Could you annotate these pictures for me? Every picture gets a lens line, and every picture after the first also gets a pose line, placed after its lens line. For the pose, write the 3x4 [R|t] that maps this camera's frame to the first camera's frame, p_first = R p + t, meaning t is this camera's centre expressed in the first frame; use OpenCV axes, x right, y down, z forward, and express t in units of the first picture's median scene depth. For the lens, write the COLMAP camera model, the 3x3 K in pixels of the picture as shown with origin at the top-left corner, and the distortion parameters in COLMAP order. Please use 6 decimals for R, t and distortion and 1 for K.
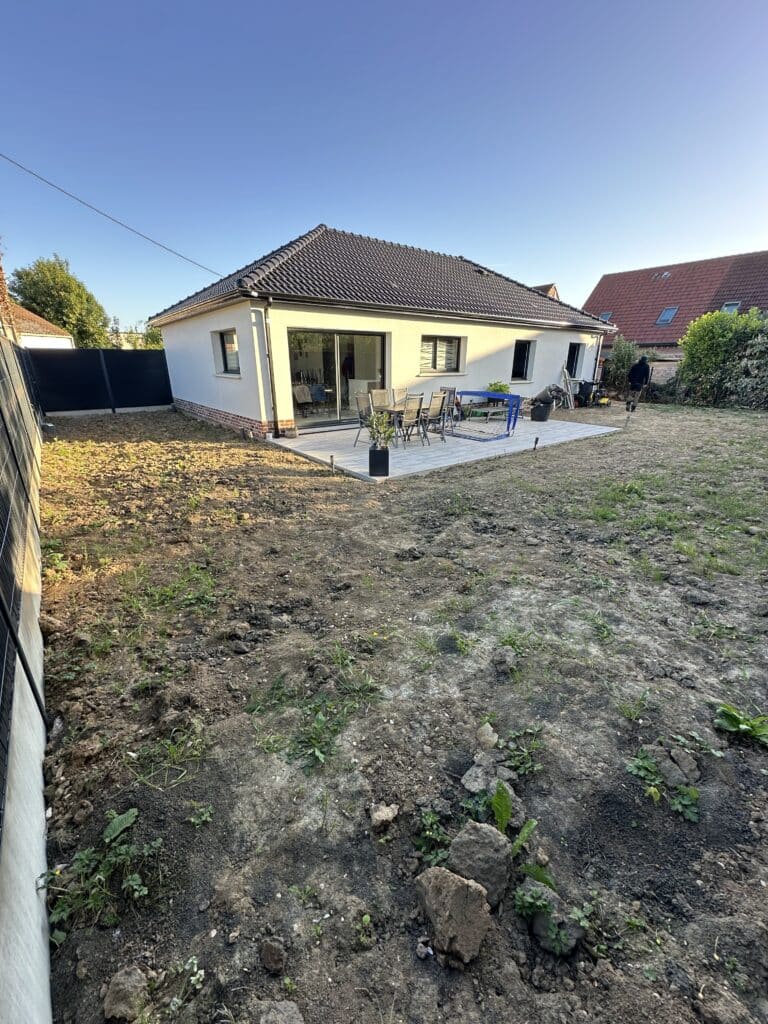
lens RADIAL K [[406.6, 0, 384.0], [0, 406.6, 512.0], [0, 0, 1]] dist [-0.002164, -0.000696]
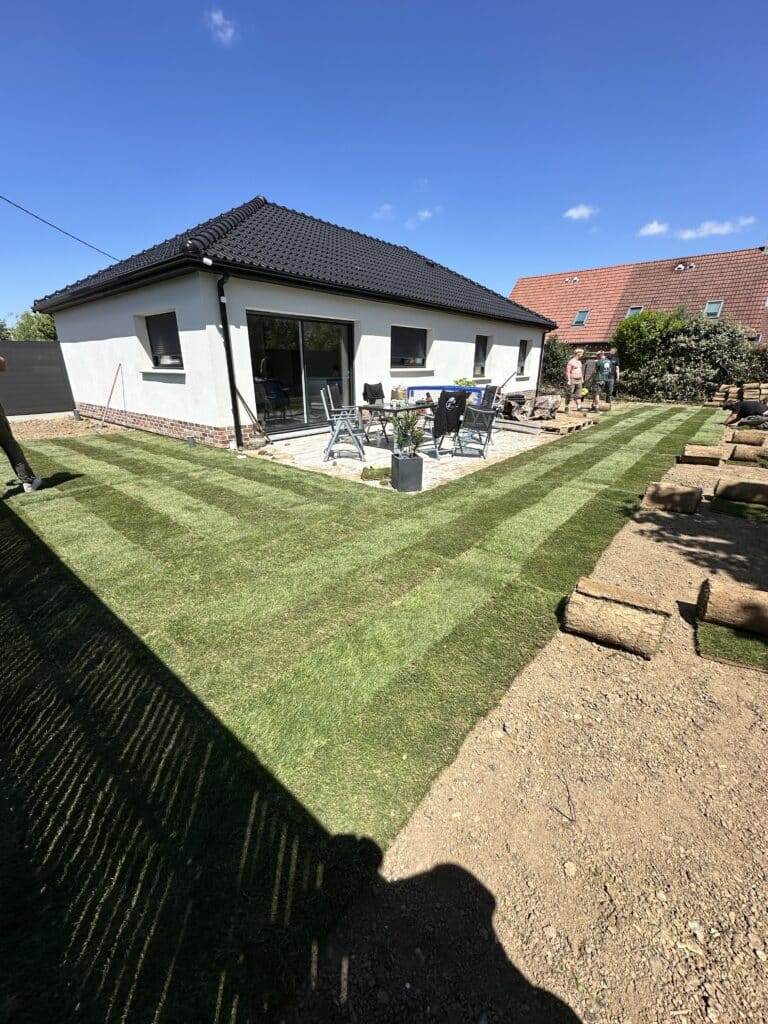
lens RADIAL K [[406.6, 0, 384.0], [0, 406.6, 512.0], [0, 0, 1]] dist [-0.002164, -0.000696]
pose [[0.979163, -0.070289, 0.190523, -0.139565], [0.070818, 0.997481, 0.004039, -0.034362], [-0.190327, 0.009538, 0.981675, 0.142352]]
